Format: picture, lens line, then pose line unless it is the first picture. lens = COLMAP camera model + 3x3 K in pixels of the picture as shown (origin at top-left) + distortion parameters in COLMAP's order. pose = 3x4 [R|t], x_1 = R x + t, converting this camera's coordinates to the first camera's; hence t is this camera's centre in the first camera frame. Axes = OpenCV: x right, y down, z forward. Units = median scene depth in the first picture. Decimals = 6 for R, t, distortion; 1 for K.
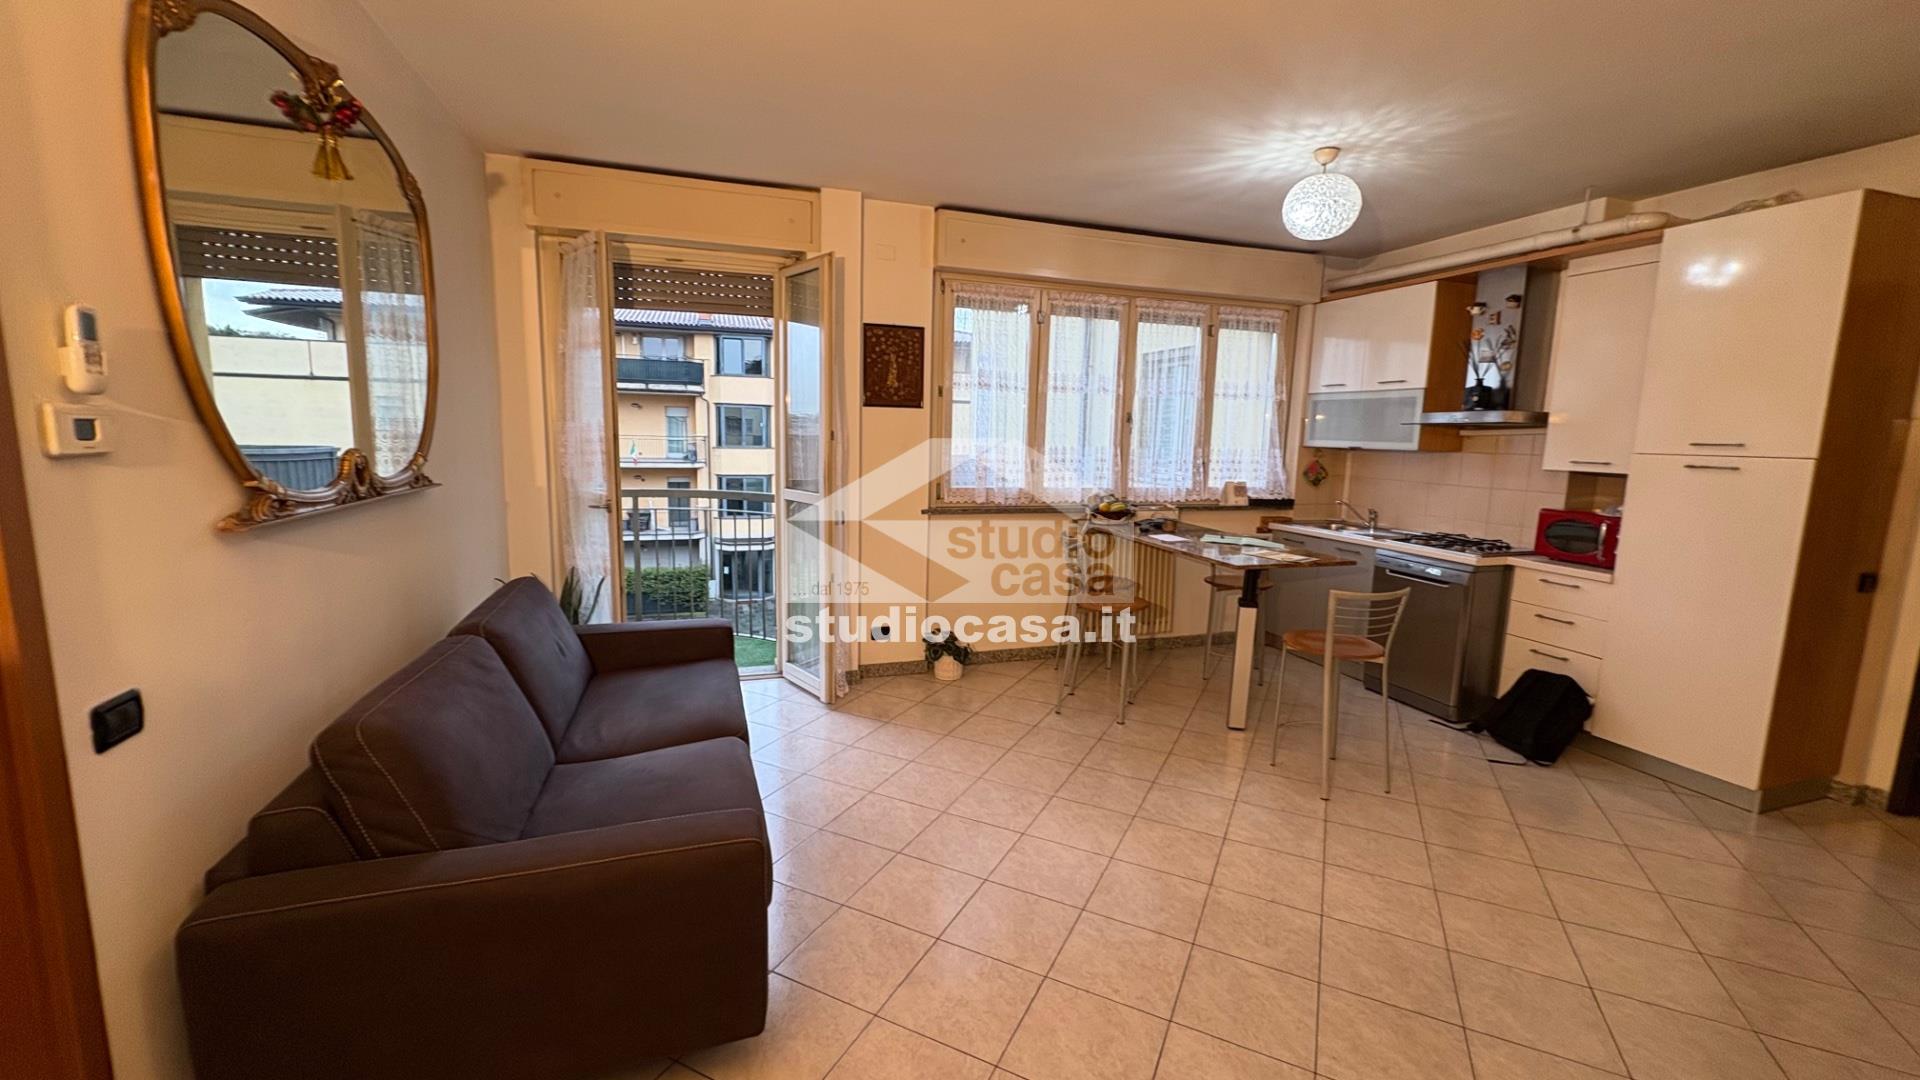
lens RADIAL K [[760.9, 0, 964.6], [0, 760.9, 540.2], [0, 0, 1]] dist [-0.002195, 0.000089]
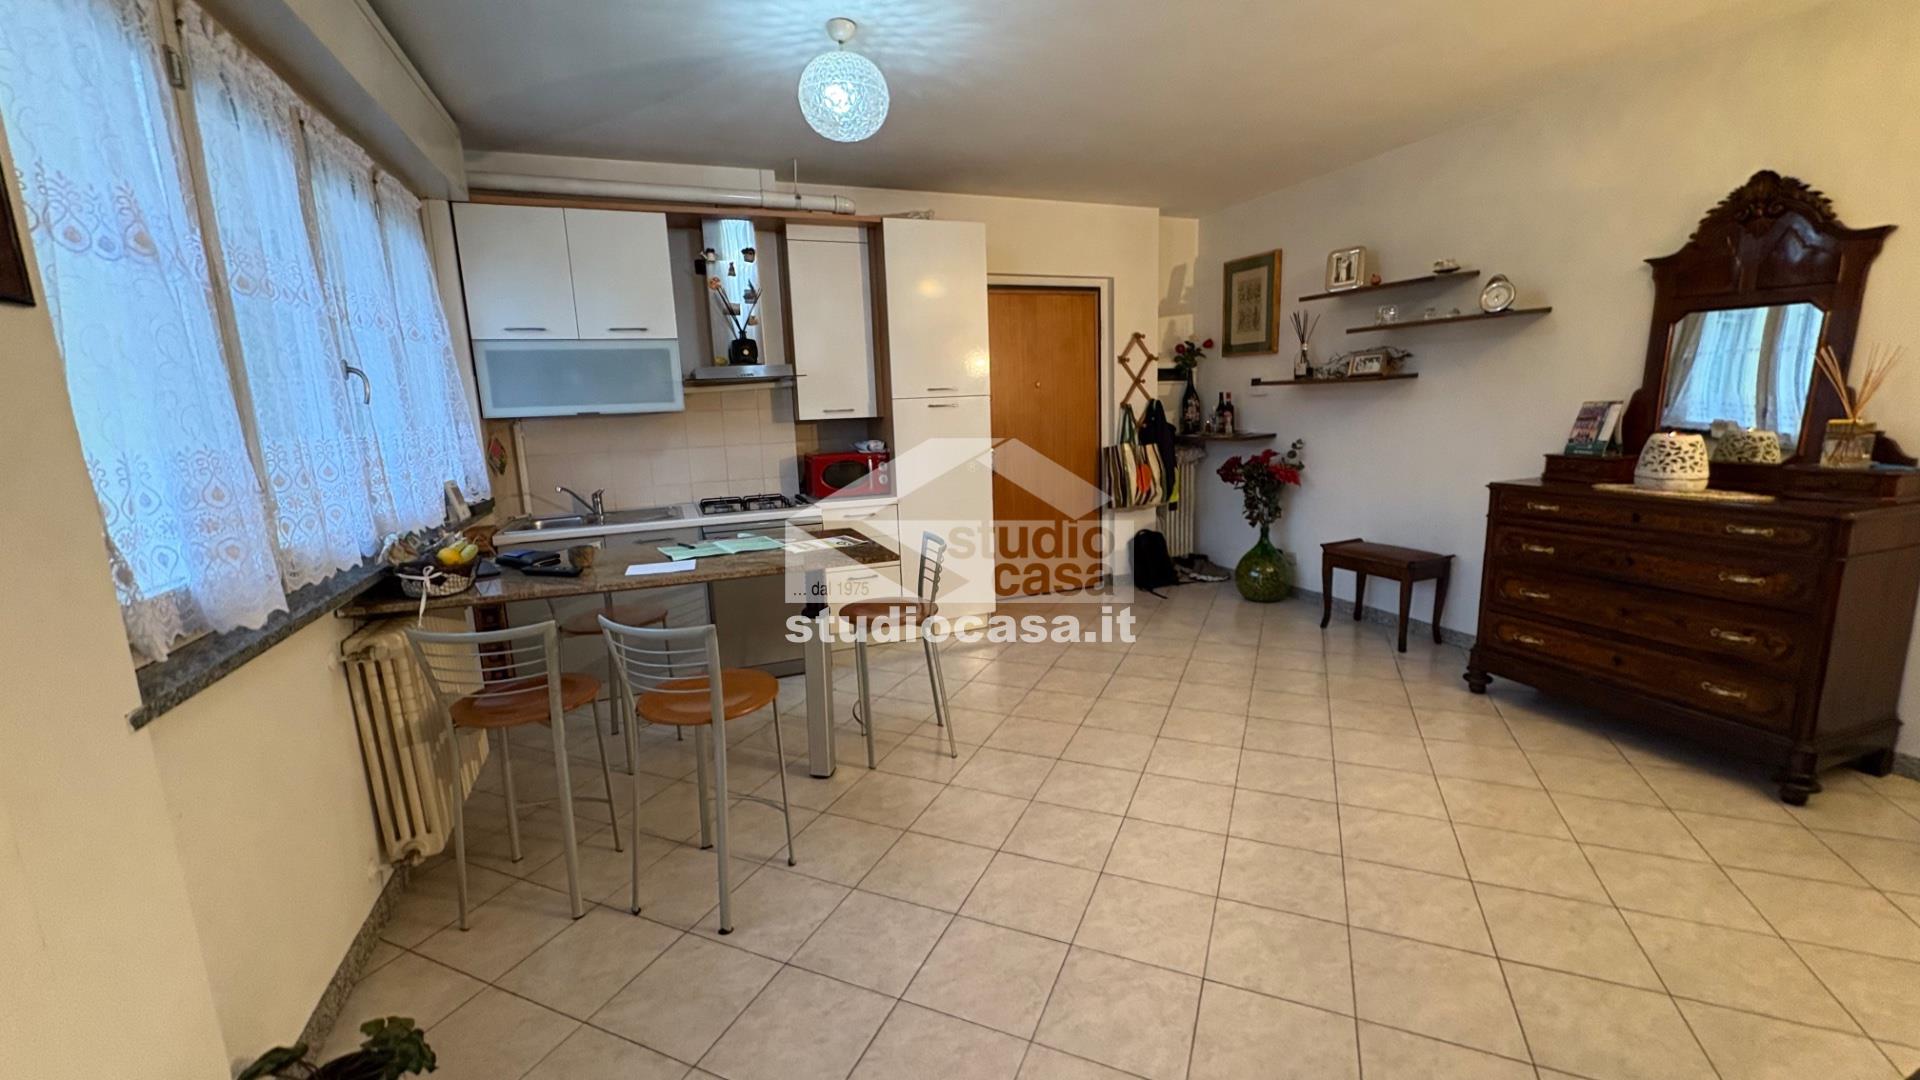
lens RADIAL K [[765.8, 0, 960.0], [0, 765.8, 540.0], [0, 0, 1]] dist [0.000398, 0.000051]
pose [[-0.048532, -0.201316, 0.978323, -0.325623], [0.175767, 0.962471, 0.206774, -0.106421], [-0.983235, 0.181992, -0.011326, 0.761437]]
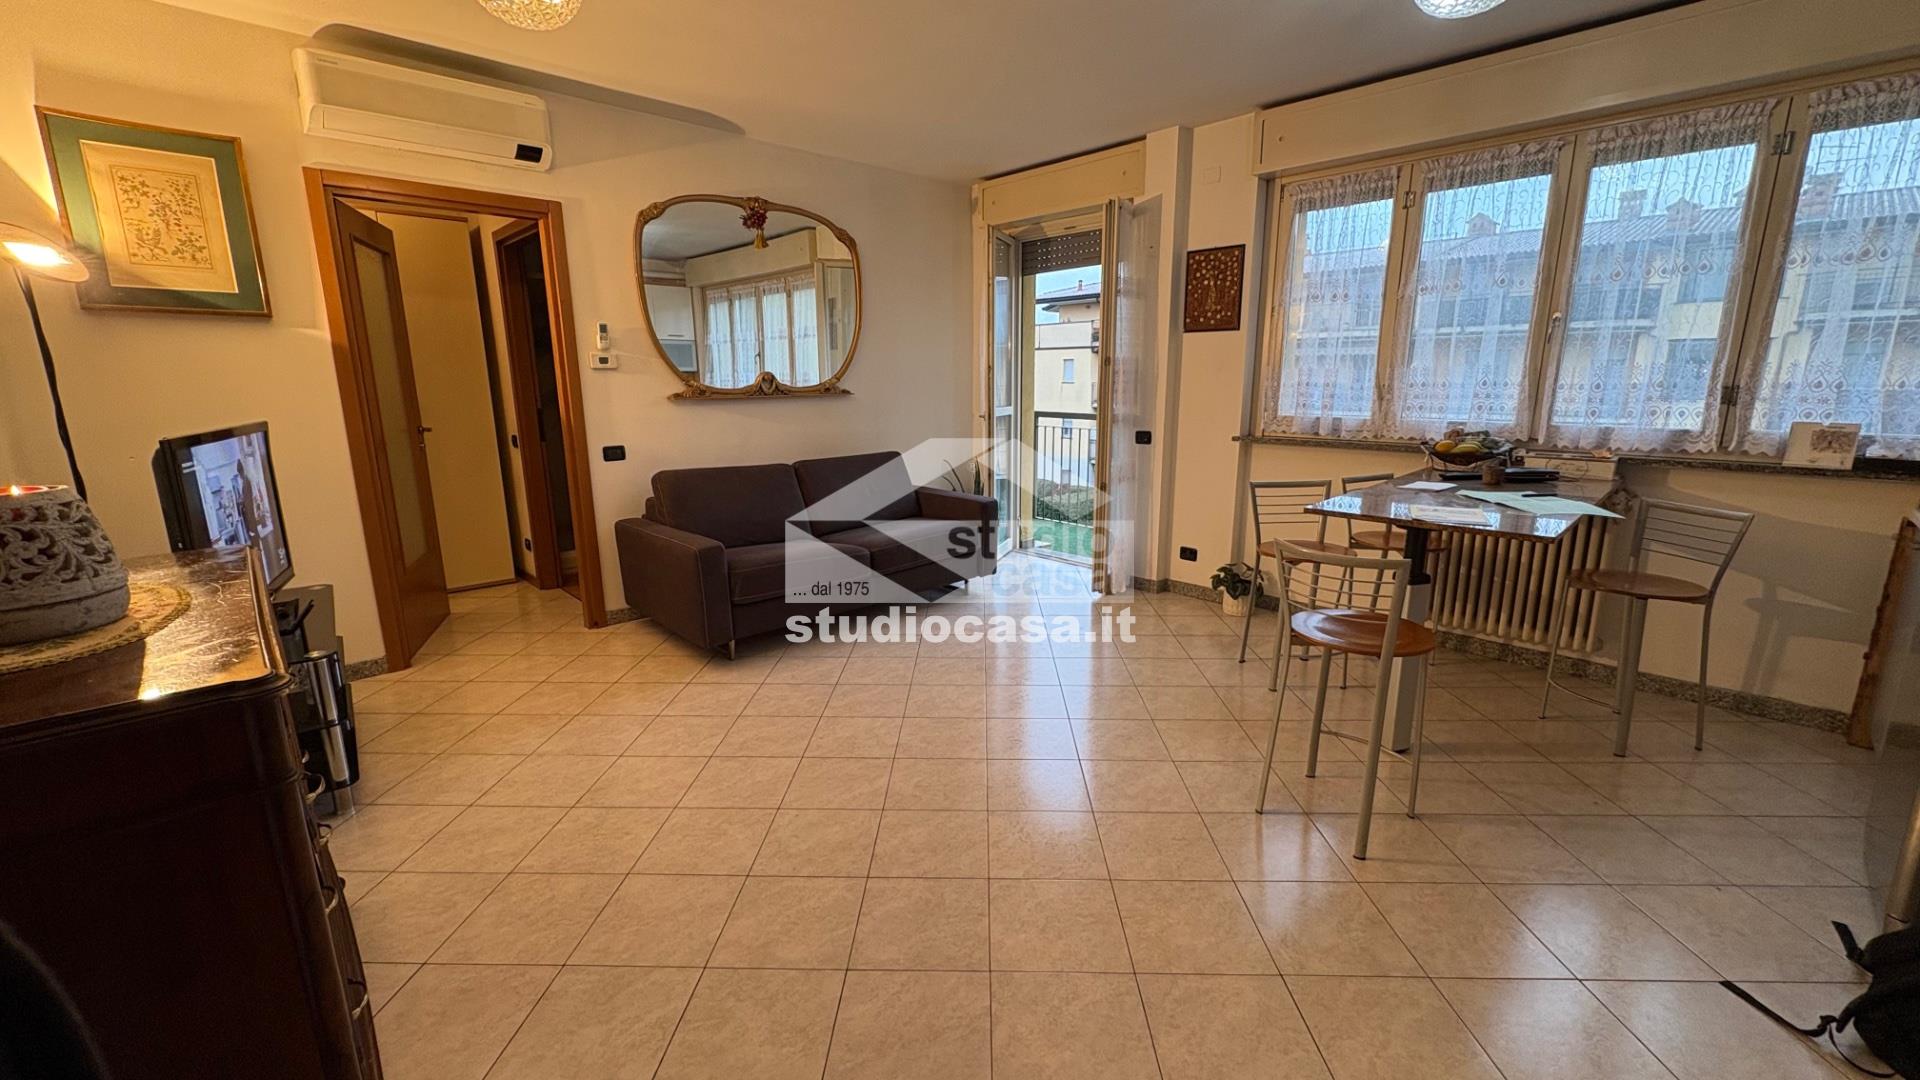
lens RADIAL K [[760.9, 0, 964.6], [0, 760.9, 540.2], [0, 0, 1]] dist [-0.002195, 0.000089]
pose [[0.422932, 0.165388, -0.890941, 0.726999], [-0.113618, 0.985123, 0.128936, 0.005137], [0.899010, 0.046695, 0.435431, 0.285739]]
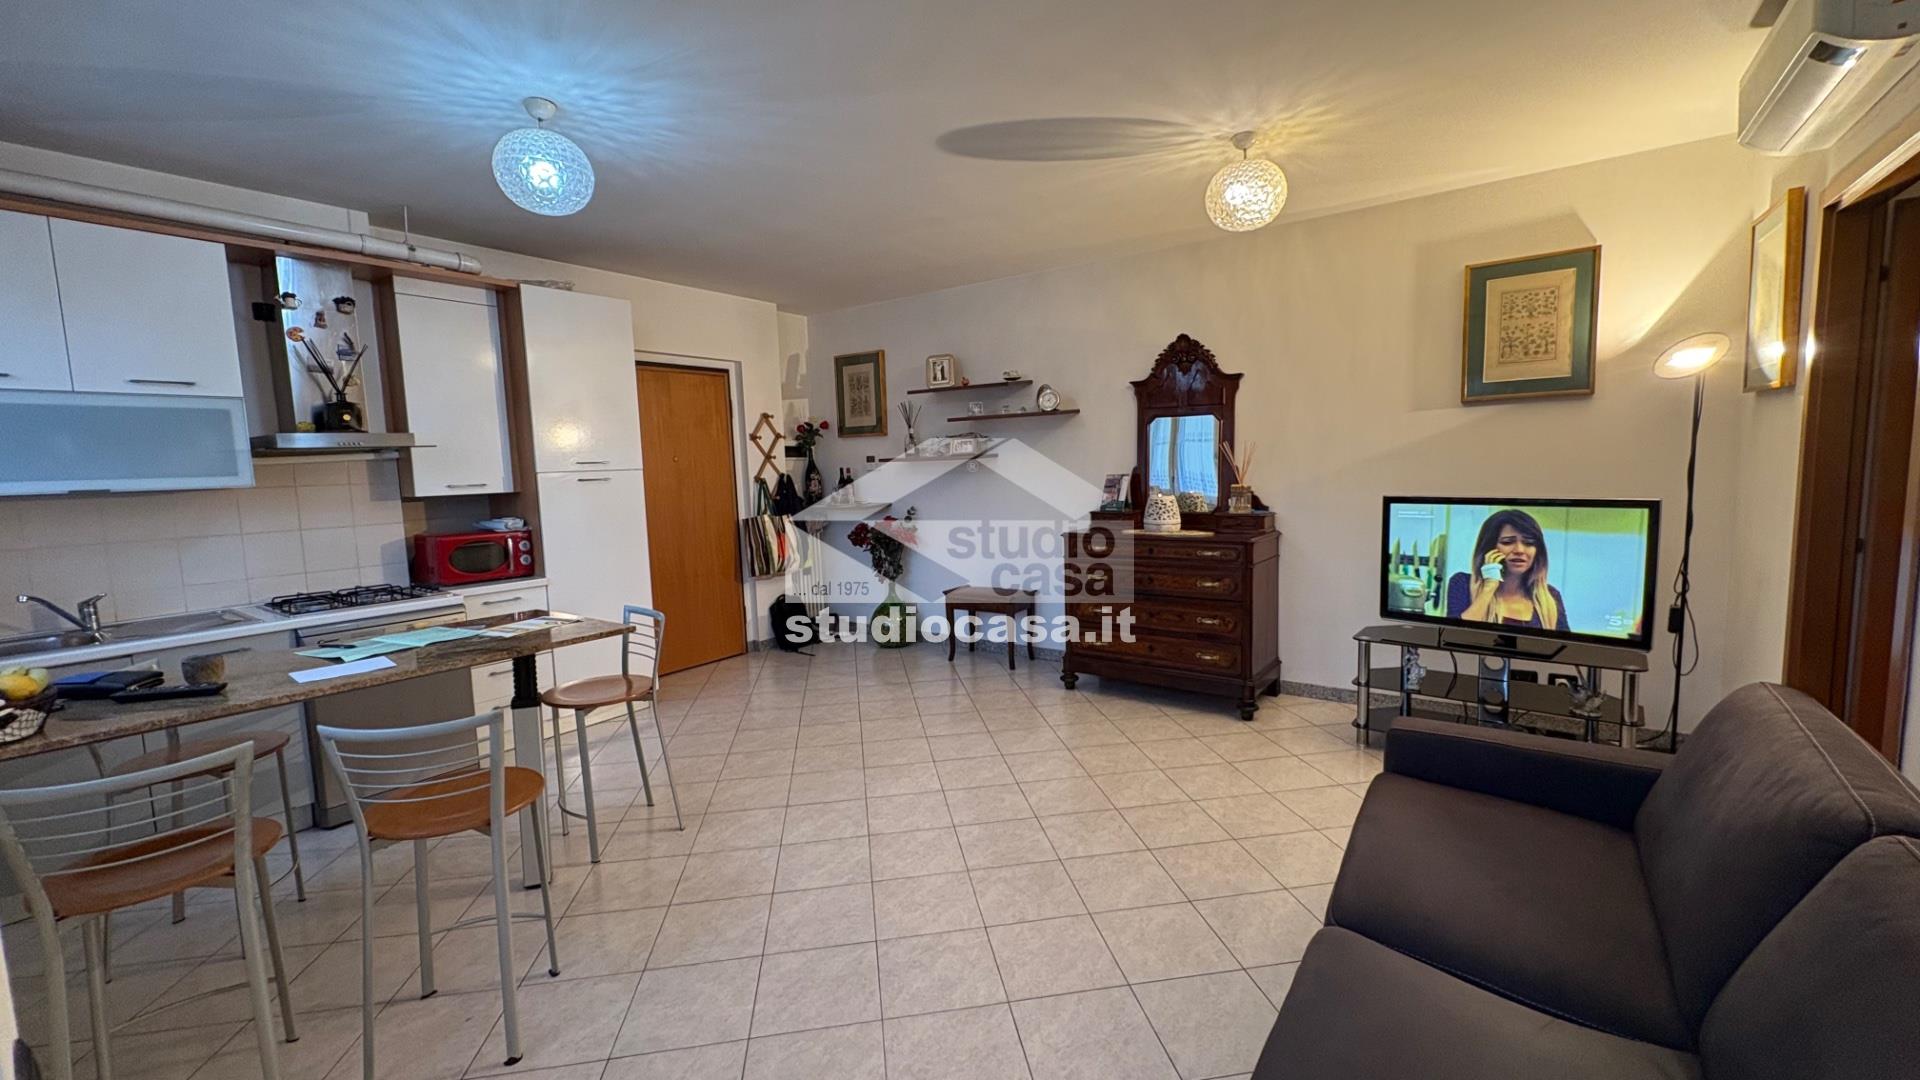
lens RADIAL K [[760.9, 0, 964.6], [0, 760.9, 540.2], [0, 0, 1]] dist [-0.002195, 0.000089]
pose [[-0.578982, -0.089566, 0.810406, -0.362005], [0.133222, 0.970198, 0.202404, -0.130979], [-0.804383, 0.225152, -0.549795, 0.913502]]
